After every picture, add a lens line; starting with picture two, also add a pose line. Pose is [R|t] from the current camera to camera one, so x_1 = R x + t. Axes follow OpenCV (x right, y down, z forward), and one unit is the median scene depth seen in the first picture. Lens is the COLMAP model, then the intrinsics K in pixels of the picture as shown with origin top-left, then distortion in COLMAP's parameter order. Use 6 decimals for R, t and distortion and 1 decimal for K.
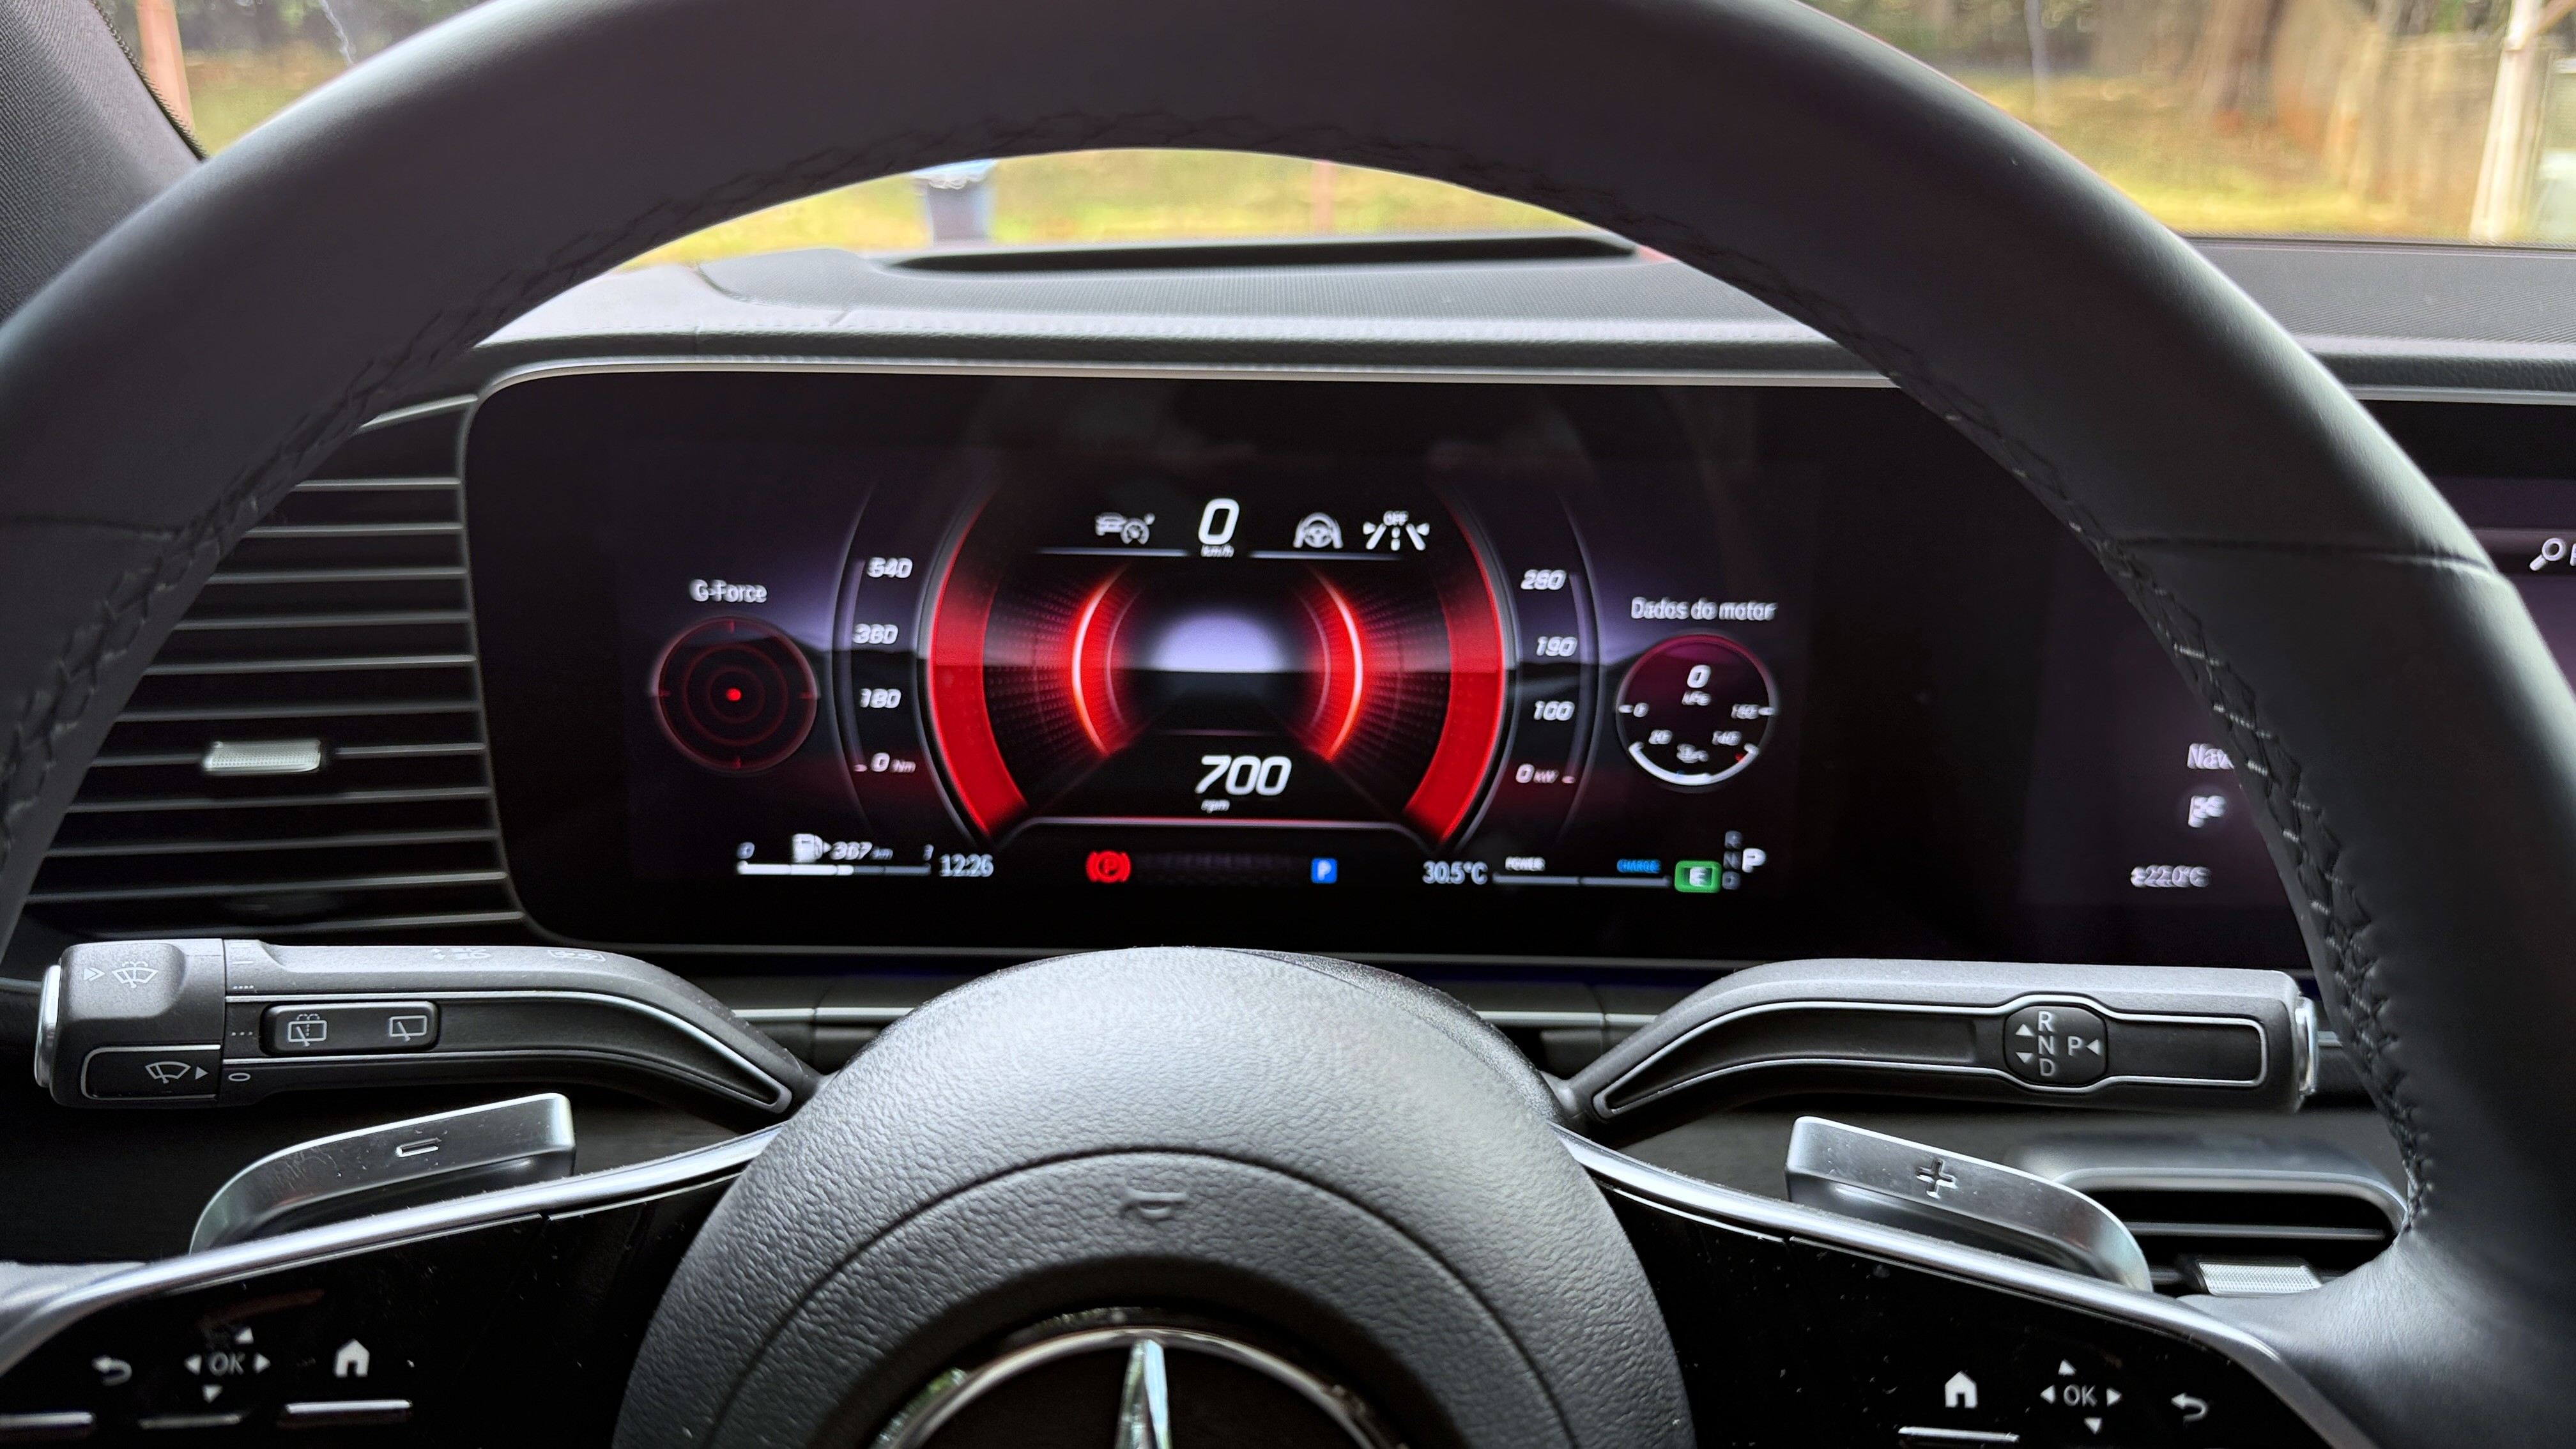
lens RADIAL K [[1837.1, 0, 1297.0], [0, 1837.1, 732.3], [0, 0, 1]] dist [0.079059, -0.143786]
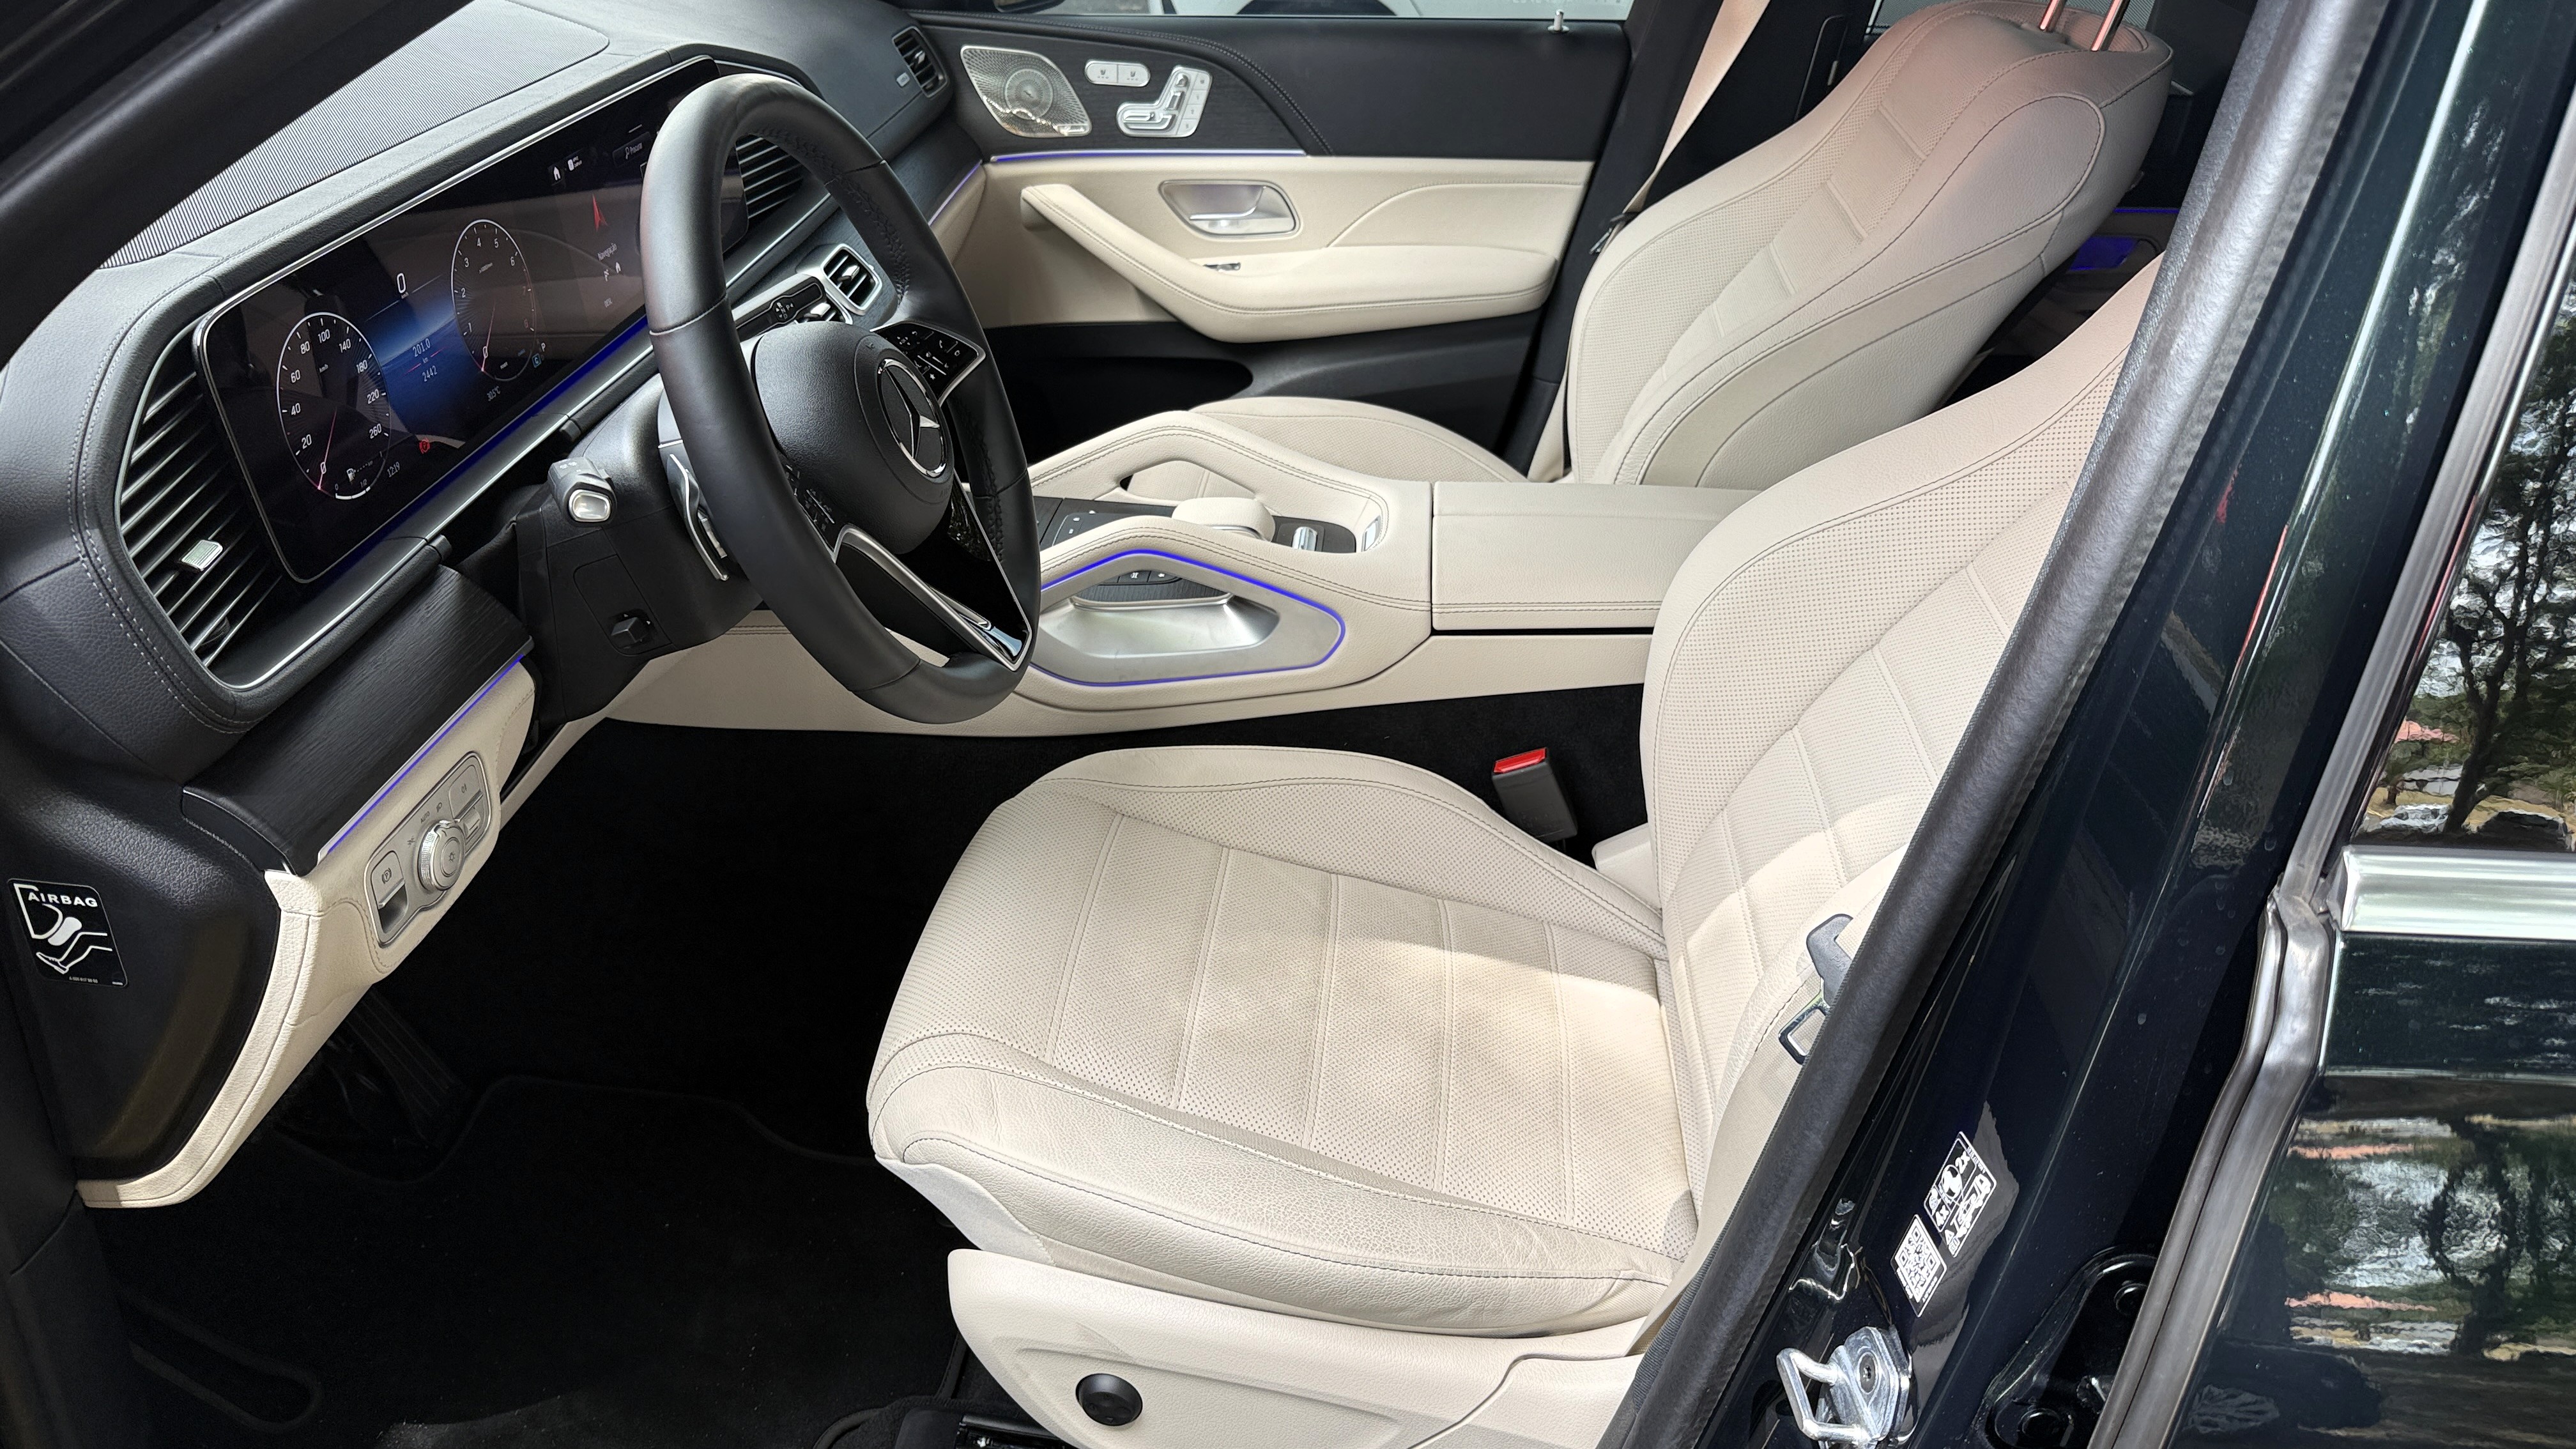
lens RADIAL K [[1837.1, 0, 1297.0], [0, 1837.1, 732.3], [0, 0, 1]] dist [0.079059, -0.143786]
pose [[0.097877, -0.520279, 0.848369, -2.211810], [0.273977, 0.833609, 0.479618, -0.454306], [-0.956743, 0.185490, 0.224136, -0.508872]]
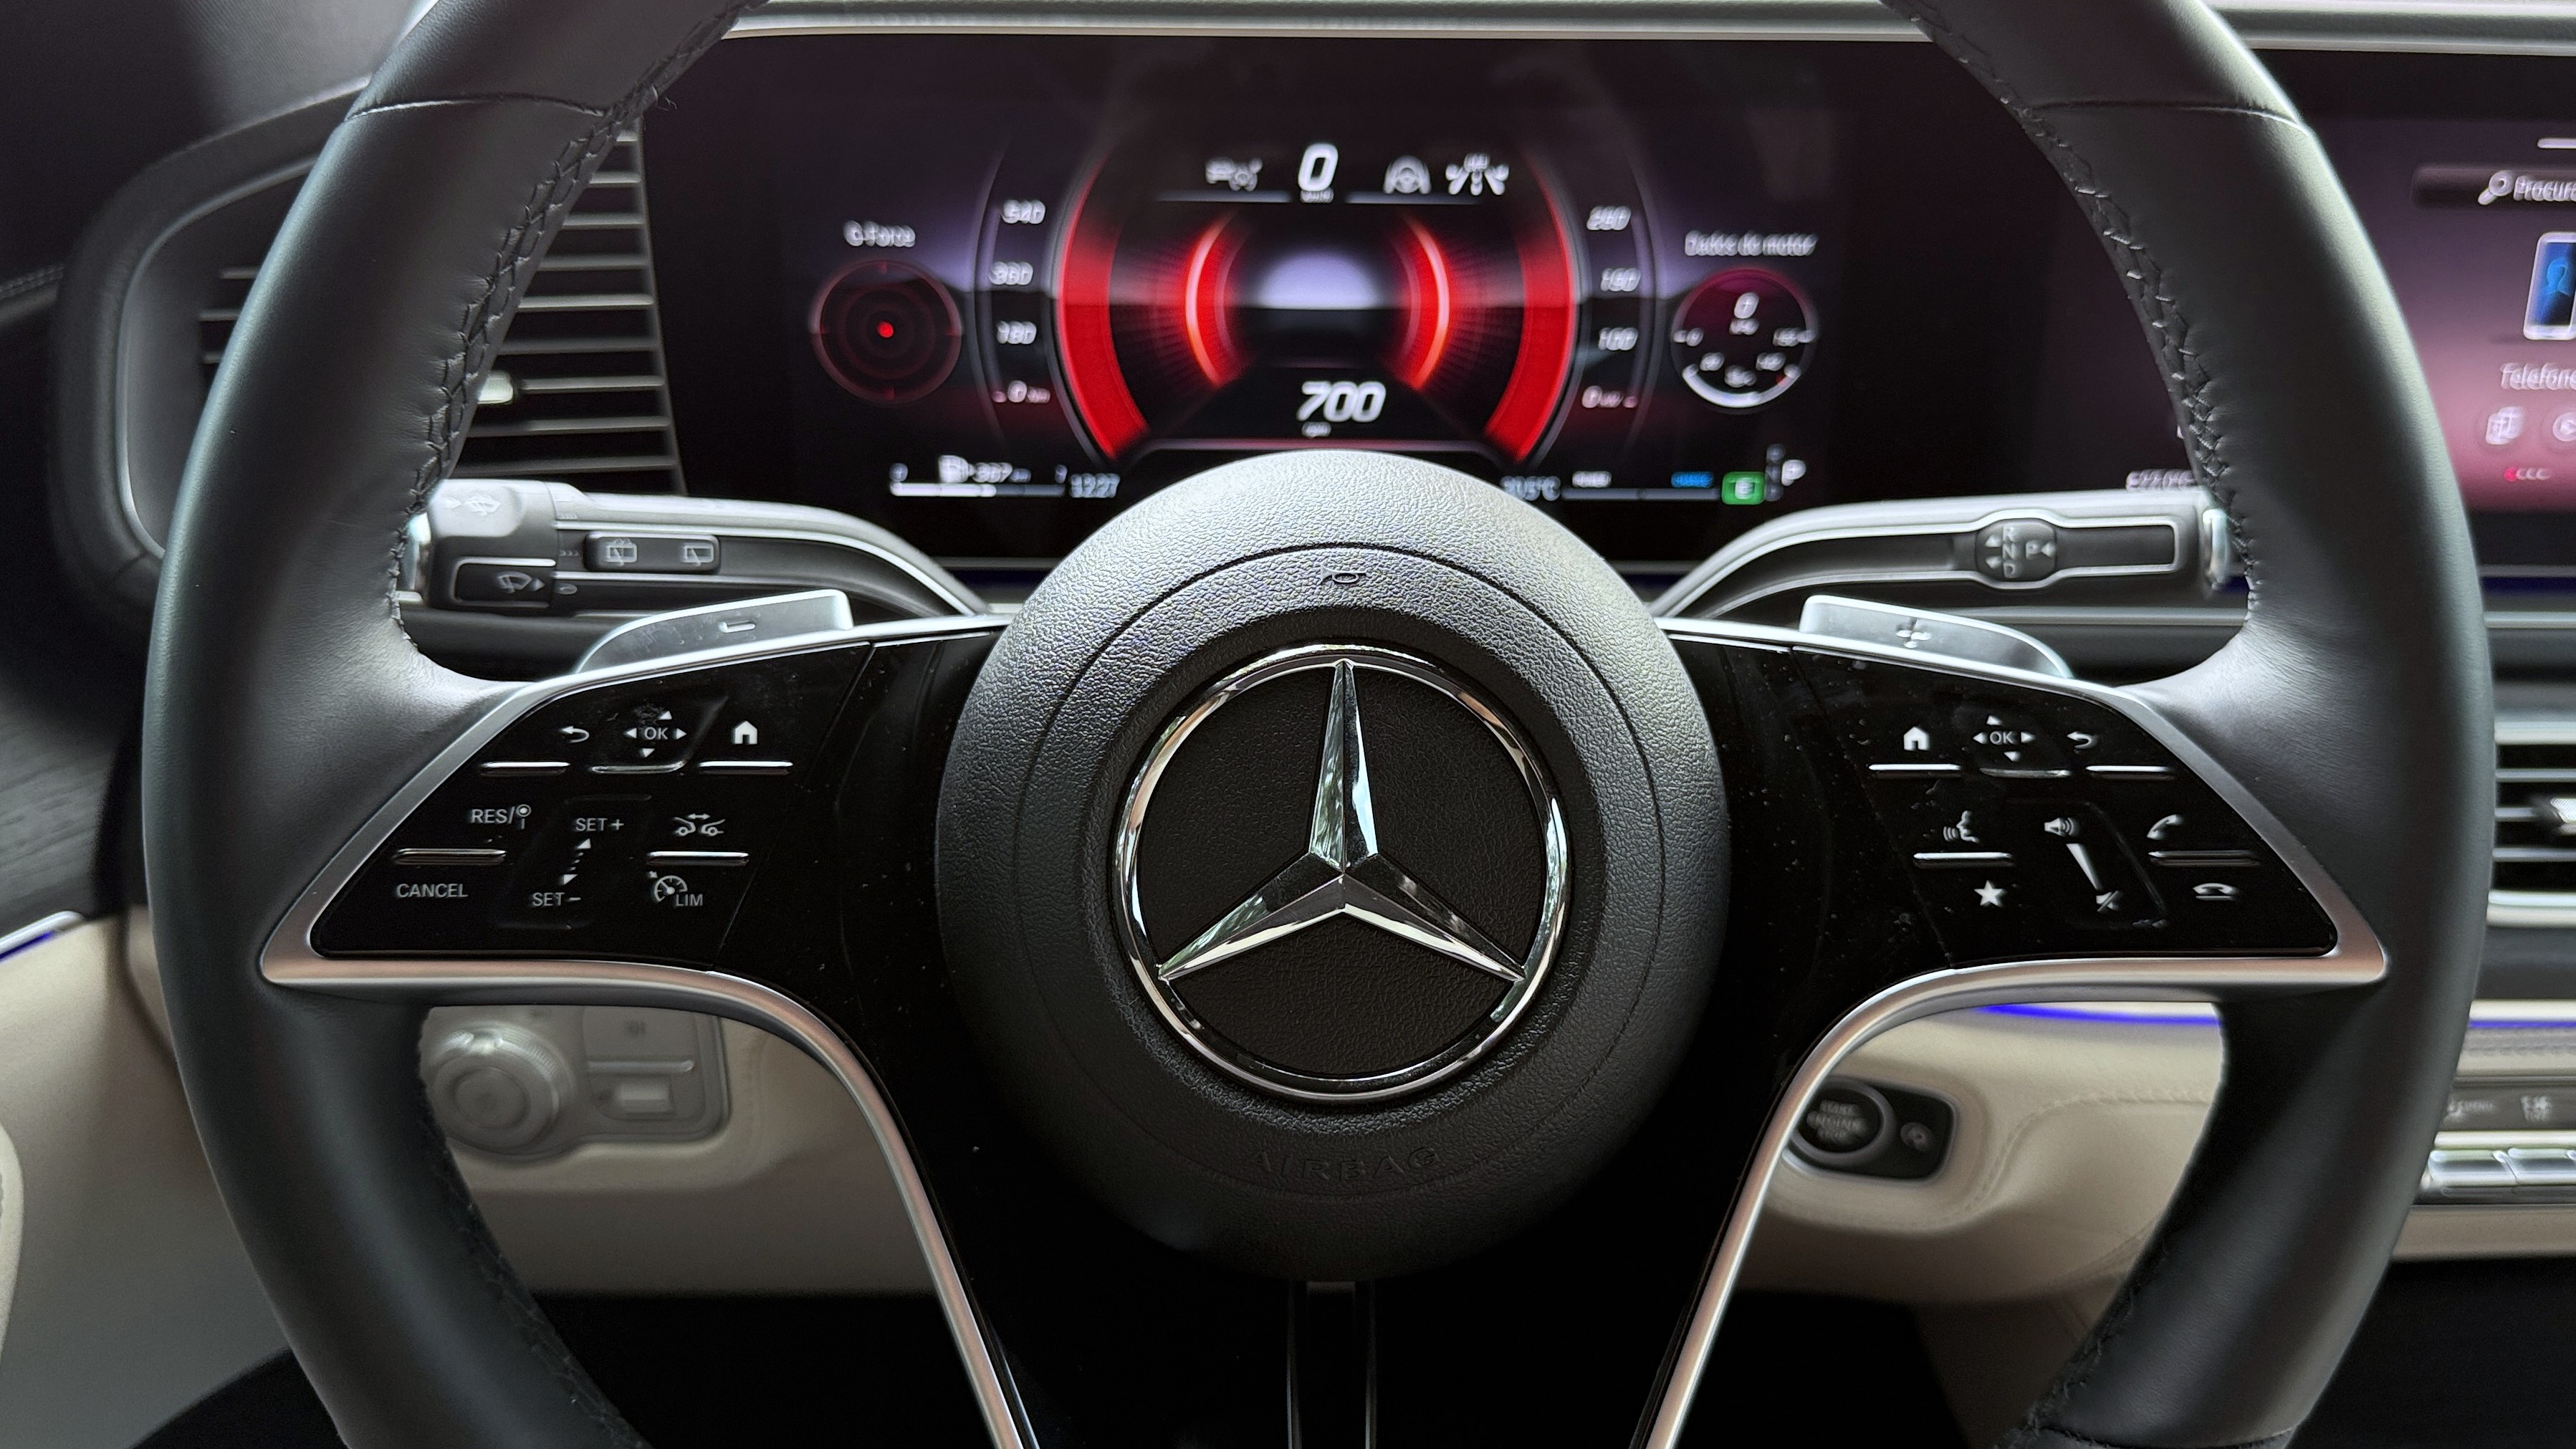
lens RADIAL K [[2039.5, 0, 1379.8], [0, 2039.5, 671.6], [0, 0, 1]] dist [0.078383, -0.164761]
pose [[0.999524, -0.015051, 0.026920, -0.042858], [0.012922, 0.996902, 0.077588, 0.093072], [-0.028004, -0.077203, 0.996622, -0.260672]]
